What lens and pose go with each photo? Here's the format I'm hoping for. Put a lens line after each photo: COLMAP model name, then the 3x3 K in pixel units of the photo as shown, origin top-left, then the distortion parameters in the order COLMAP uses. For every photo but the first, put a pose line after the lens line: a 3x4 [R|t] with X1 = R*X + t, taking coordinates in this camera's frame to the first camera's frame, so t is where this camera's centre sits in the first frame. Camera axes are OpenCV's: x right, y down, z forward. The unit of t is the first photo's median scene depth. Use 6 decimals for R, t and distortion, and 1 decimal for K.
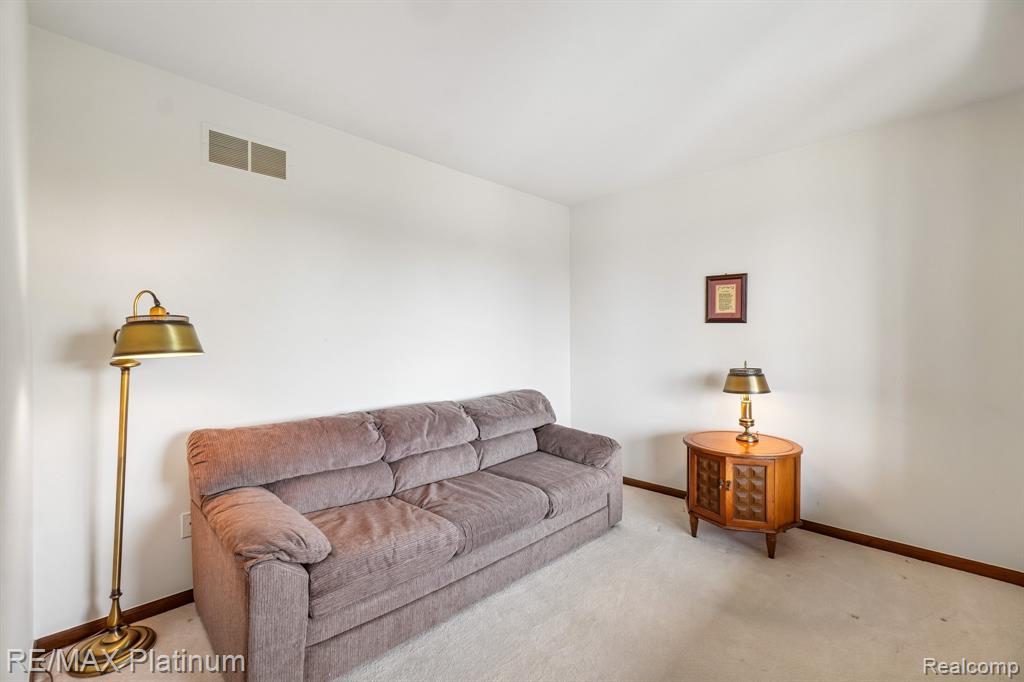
lens RADIAL K [[446.1, 0, 514.2], [0, 446.1, 337.4], [0, 0, 1]] dist [-0.001170, 0.000198]
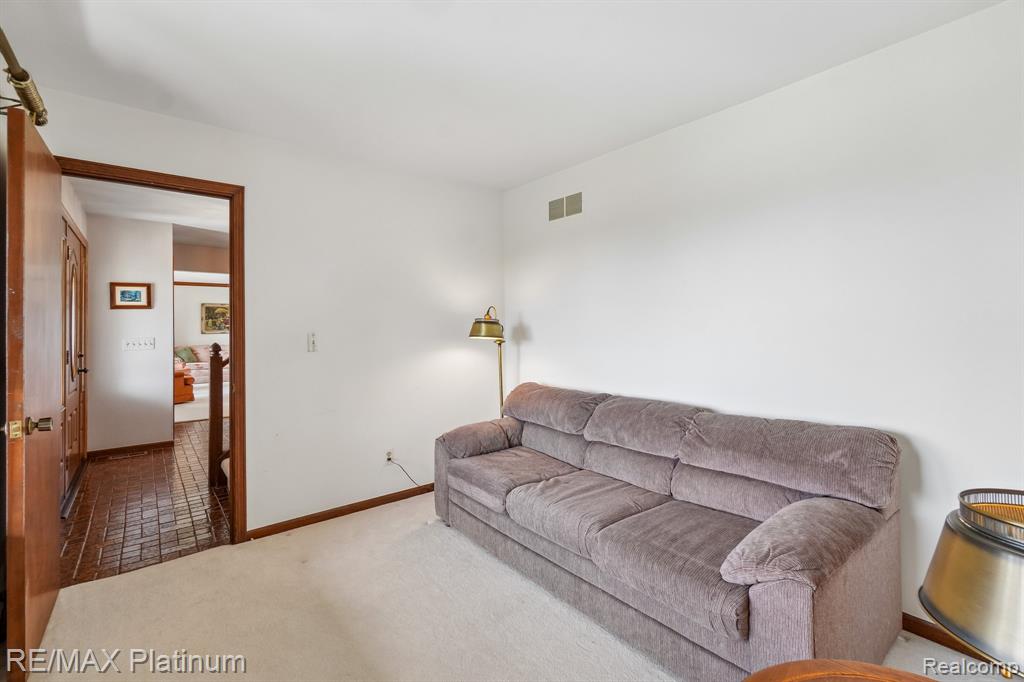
lens RADIAL K [[446.1, 0, 513.9], [0, 446.1, 333.1], [0, 0, 1]] dist [-0.001170, 0.000198]
pose [[-0.113735, -0.001355, -0.993510, 0.927693], [-0.003566, 0.999993, -0.000955, 0.014515], [0.993505, 0.003435, -0.113739, 1.035443]]
